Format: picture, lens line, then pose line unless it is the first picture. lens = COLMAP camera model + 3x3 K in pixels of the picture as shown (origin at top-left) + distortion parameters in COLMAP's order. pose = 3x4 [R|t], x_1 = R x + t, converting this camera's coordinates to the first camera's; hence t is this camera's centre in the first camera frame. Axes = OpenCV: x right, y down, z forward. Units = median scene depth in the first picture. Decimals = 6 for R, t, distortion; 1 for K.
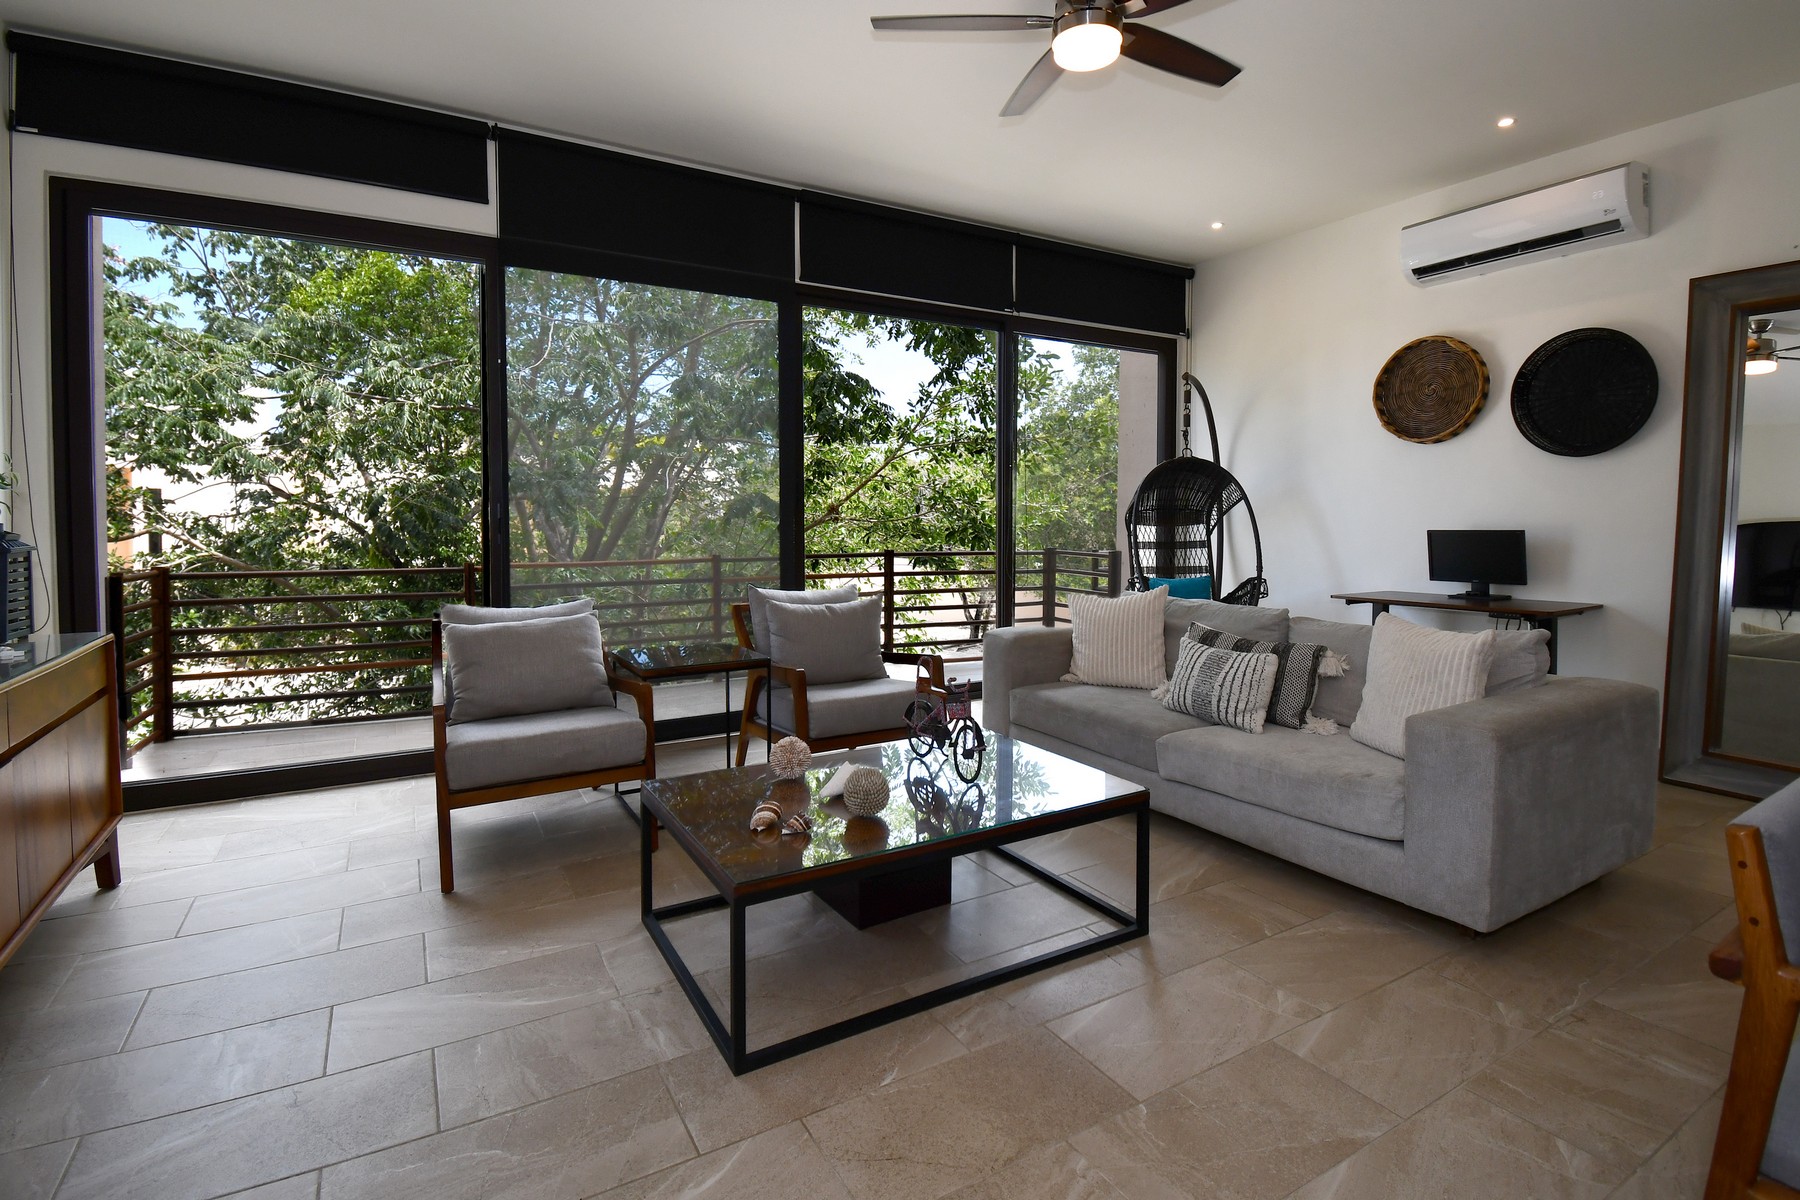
lens RADIAL K [[859.3, 0, 903.5], [0, 859.3, 535.1], [0, 0, 1]] dist [0.024378, -0.030456]
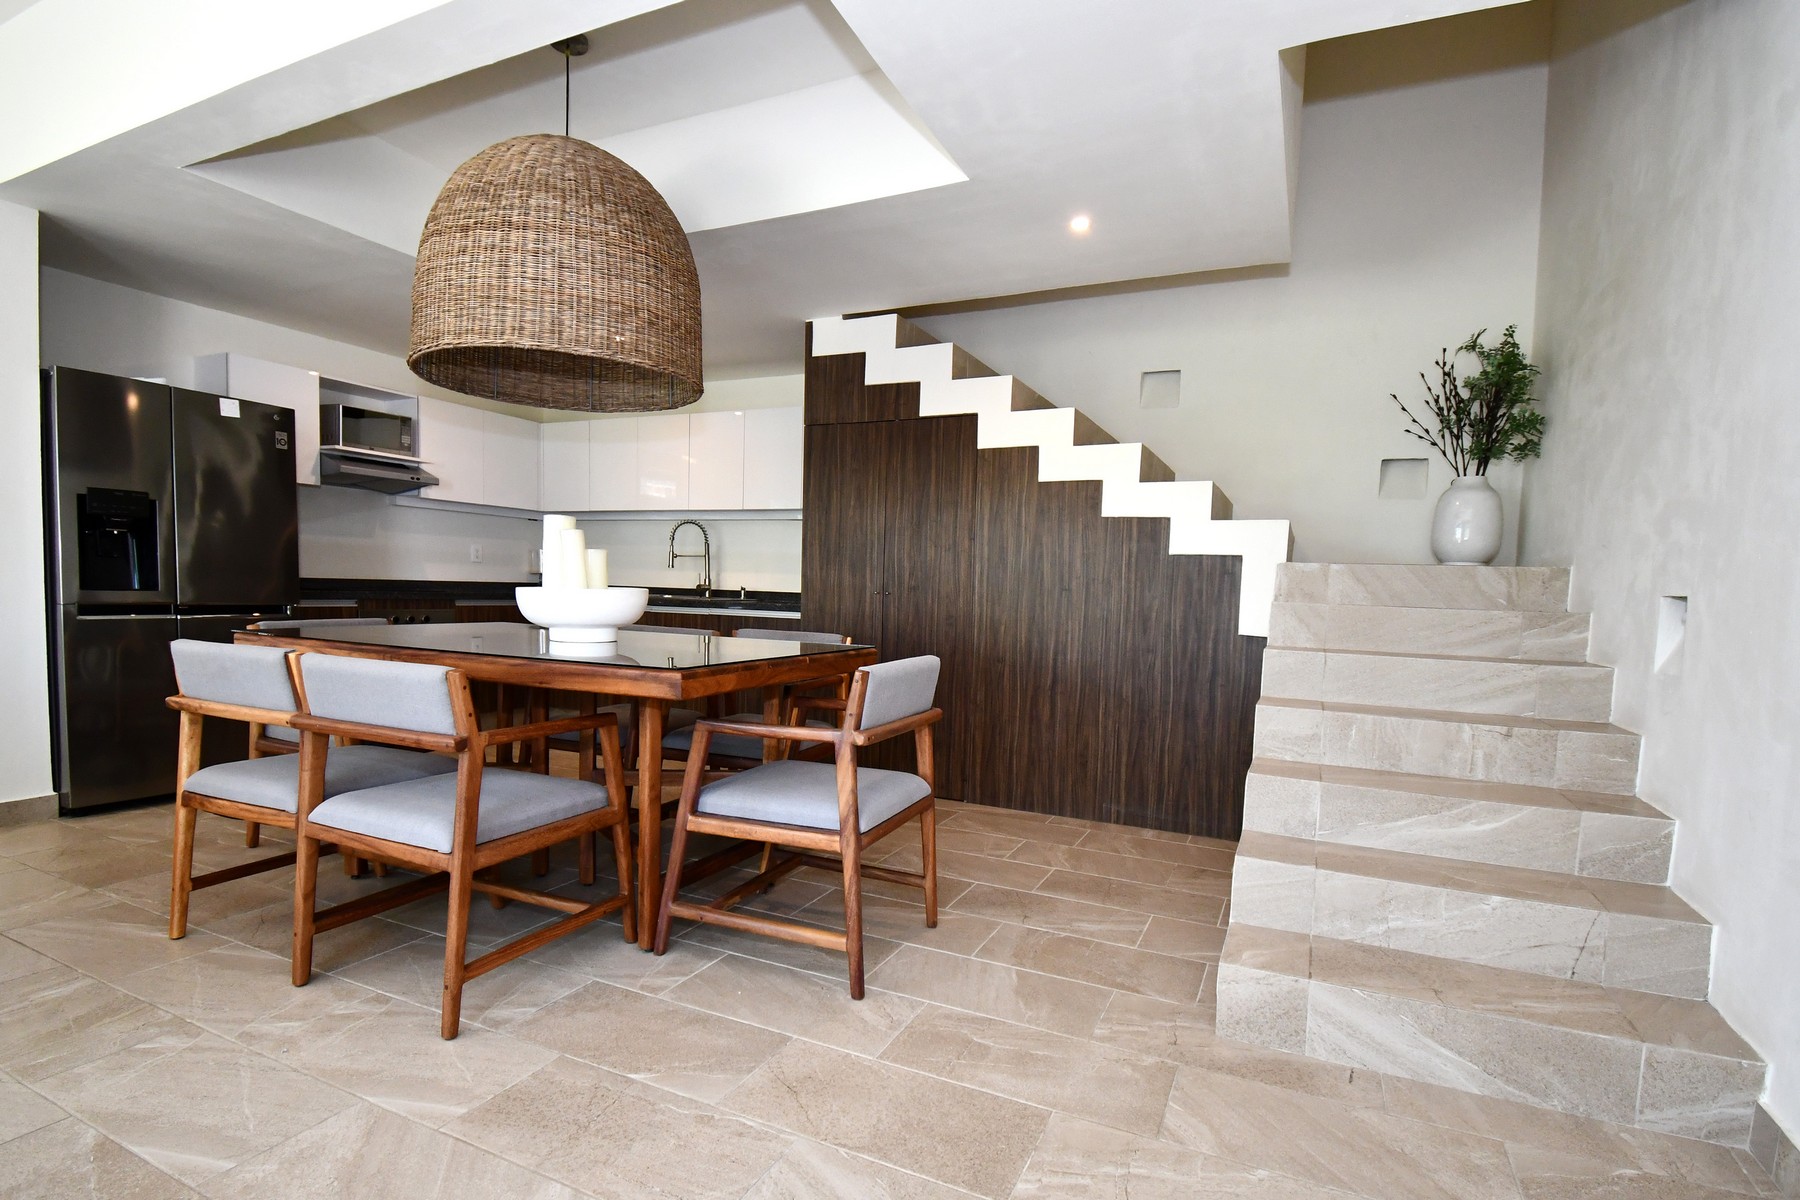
lens RADIAL K [[877.6, 0, 900.3], [0, 877.6, 651.0], [0, 0, 1]] dist [0.015001, -0.021336]
pose [[-0.567952, -0.077157, 0.819437, -0.311723], [-0.009509, 0.996145, 0.087205, 0.031785], [-0.823007, 0.041737, -0.566497, 0.344925]]
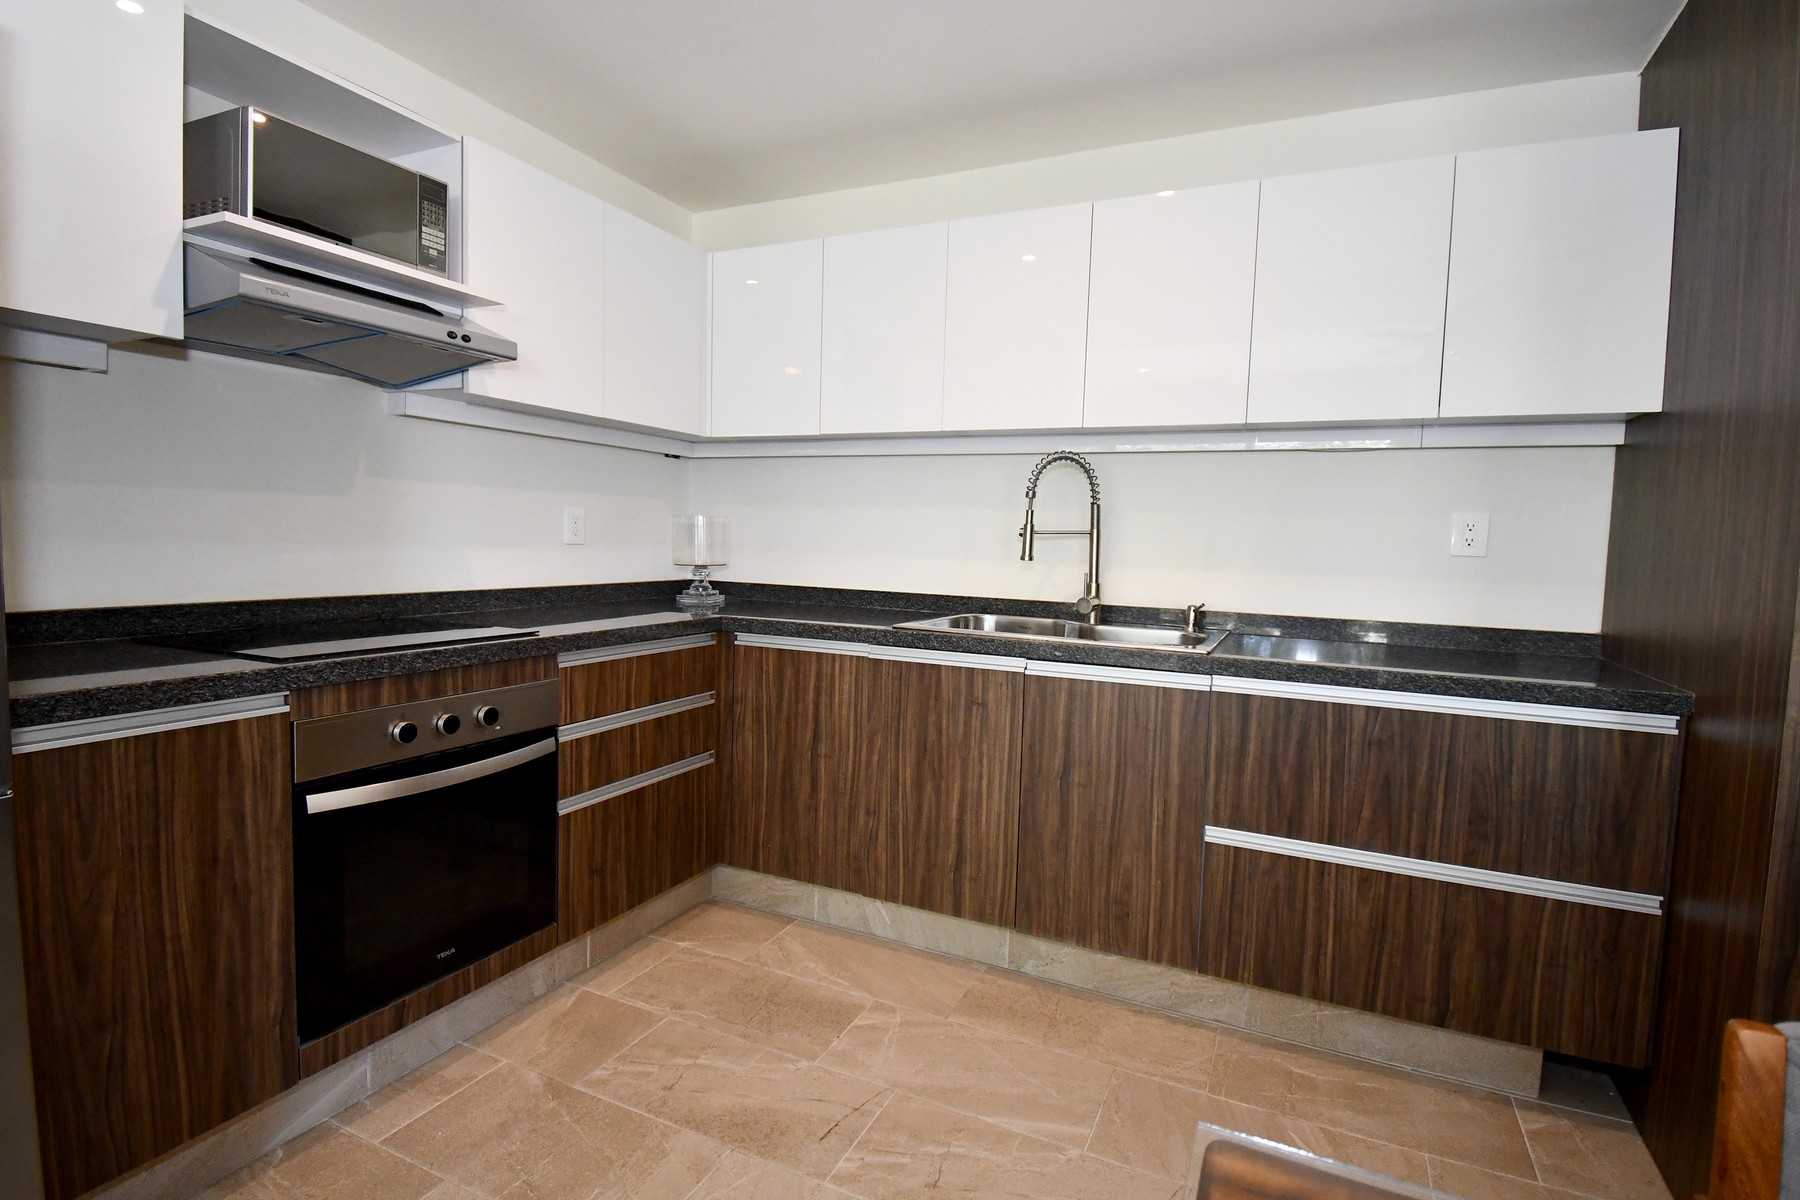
lens RADIAL K [[876.4, 0, 900.0], [0, 876.4, 600.0], [0, 0, 1]] dist [0.028428, -0.033148]
pose [[-0.567275, -0.075578, 0.820053, 0.706929], [-0.008538, 0.996266, 0.085913, -0.003181], [-0.823484, 0.041735, -0.565802, 0.261408]]
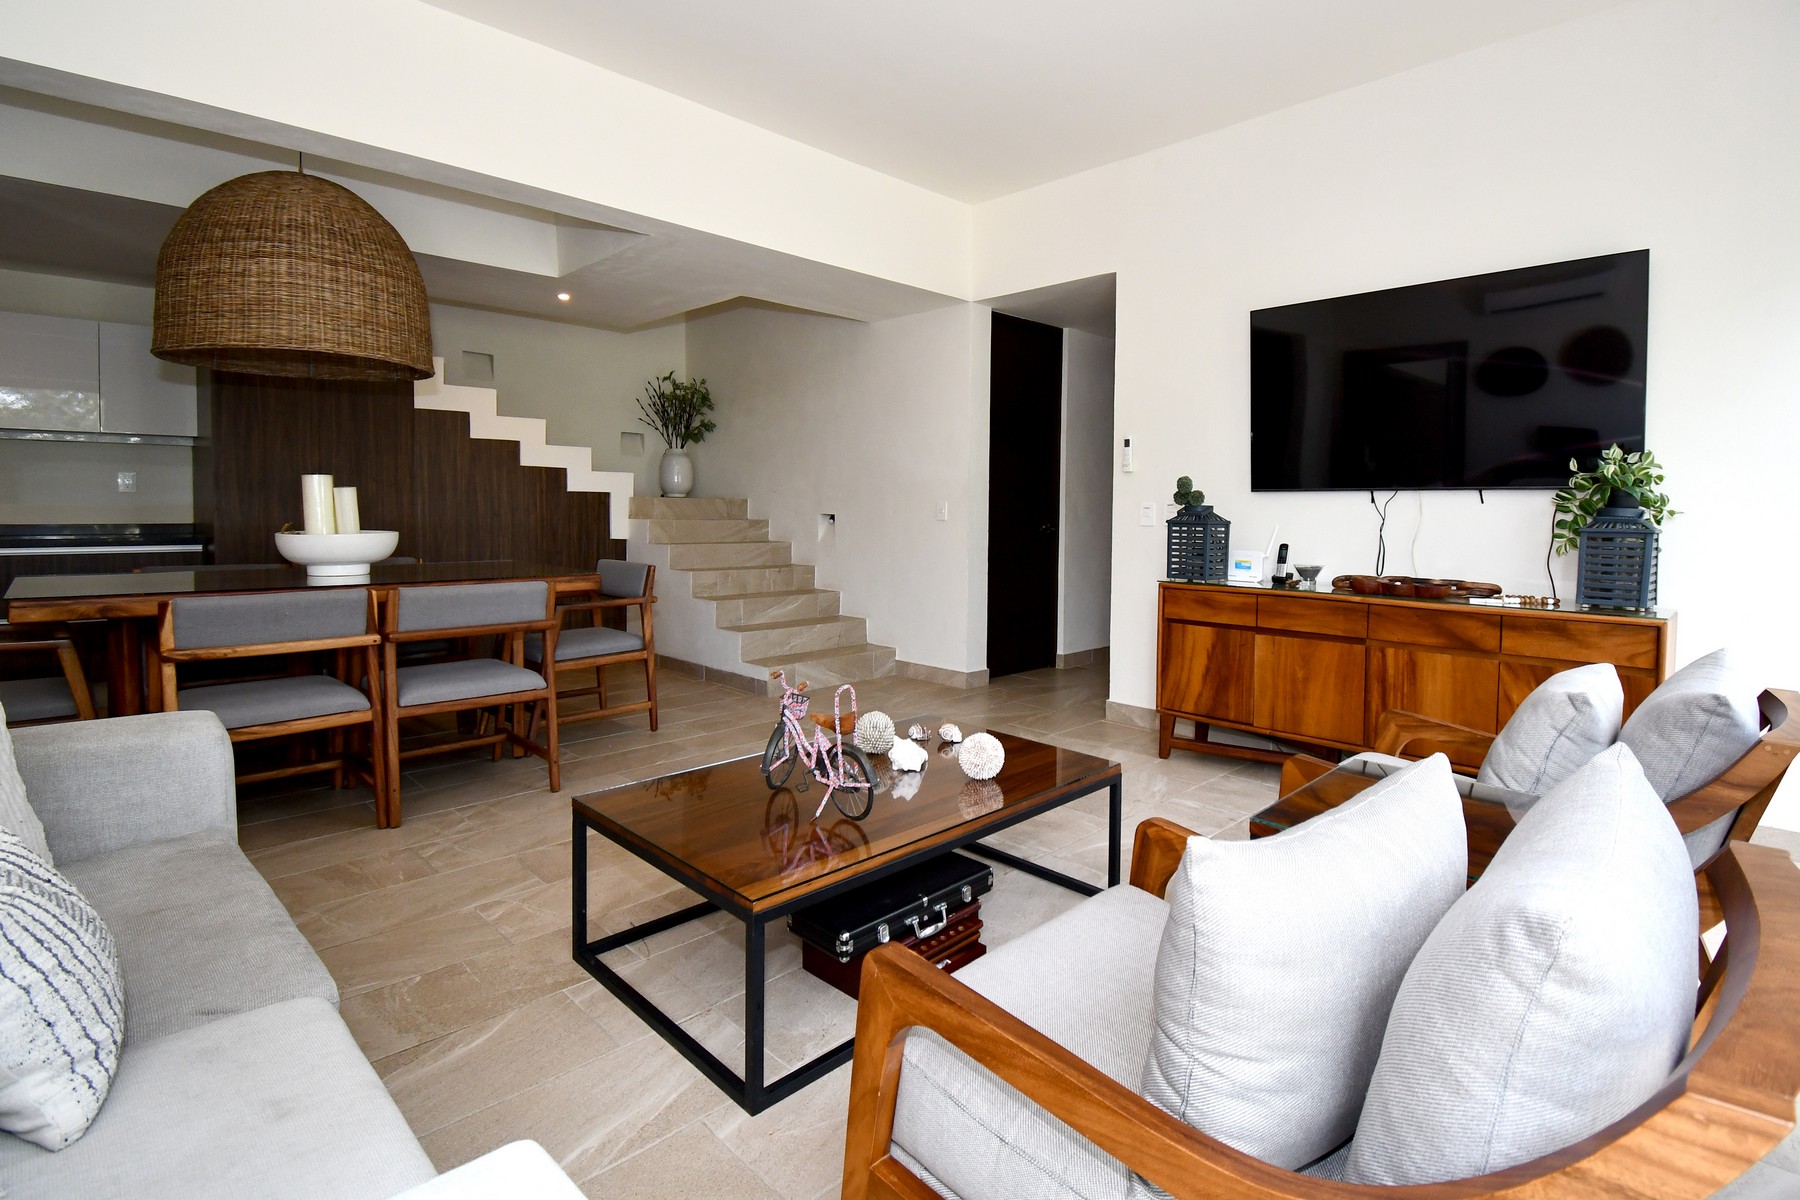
lens RADIAL K [[860.5, 0, 969.2], [0, 860.5, 543.3], [0, 0, 1]] dist [0.001895, 0.000098]
pose [[-0.959577, -0.000439, -0.281446, 0.092686], [-0.020005, 0.997576, 0.066651, -0.019506], [0.280735, 0.069587, -0.957259, 1.252844]]
